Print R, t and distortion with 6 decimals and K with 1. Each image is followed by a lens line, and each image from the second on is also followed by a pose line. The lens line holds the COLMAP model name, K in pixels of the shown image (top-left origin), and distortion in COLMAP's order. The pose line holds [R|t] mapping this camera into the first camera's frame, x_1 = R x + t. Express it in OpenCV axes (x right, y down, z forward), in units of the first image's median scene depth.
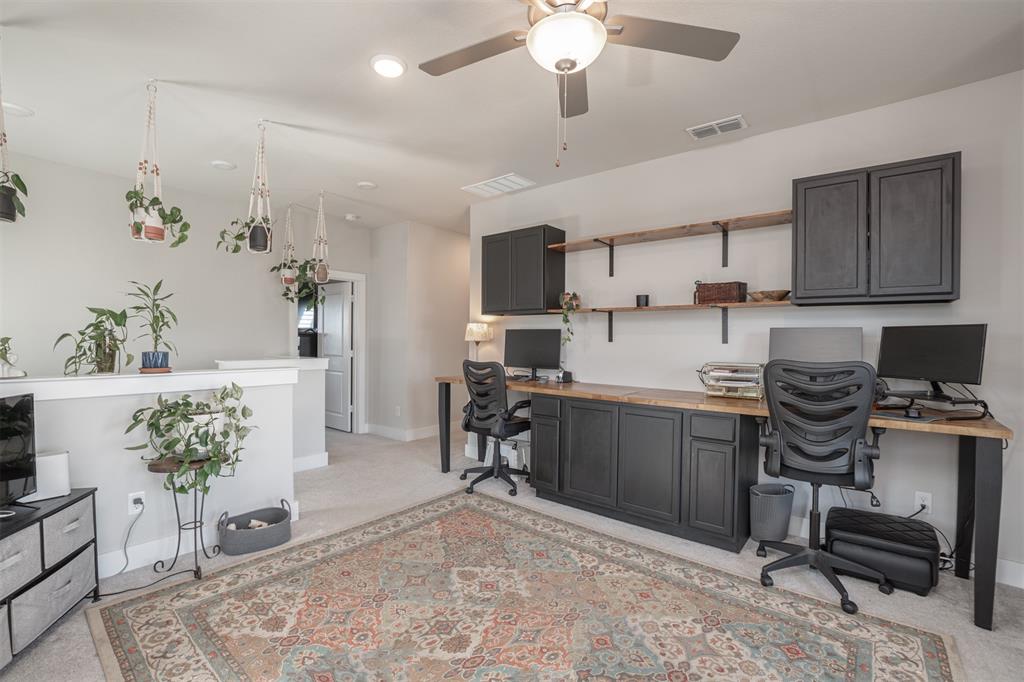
lens RADIAL K [[456.7, 0, 508.2], [0, 456.7, 340.2], [0, 0, 1]] dist [-0.036048, 0.006987]
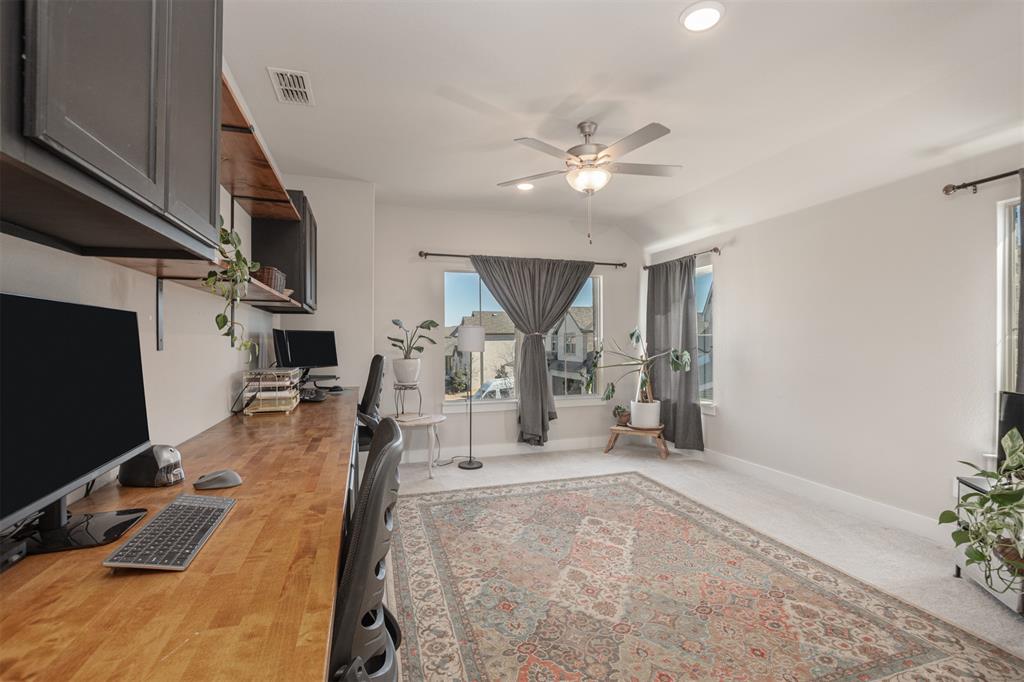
lens RADIAL K [[456.7, 0, 508.2], [0, 456.7, 340.2], [0, 0, 1]] dist [-0.036048, 0.006987]
pose [[-0.837785, -0.006088, 0.545966, -0.450303], [-0.001601, 0.999961, 0.008693, -0.017400], [-0.545998, 0.006409, -0.837762, 2.018200]]
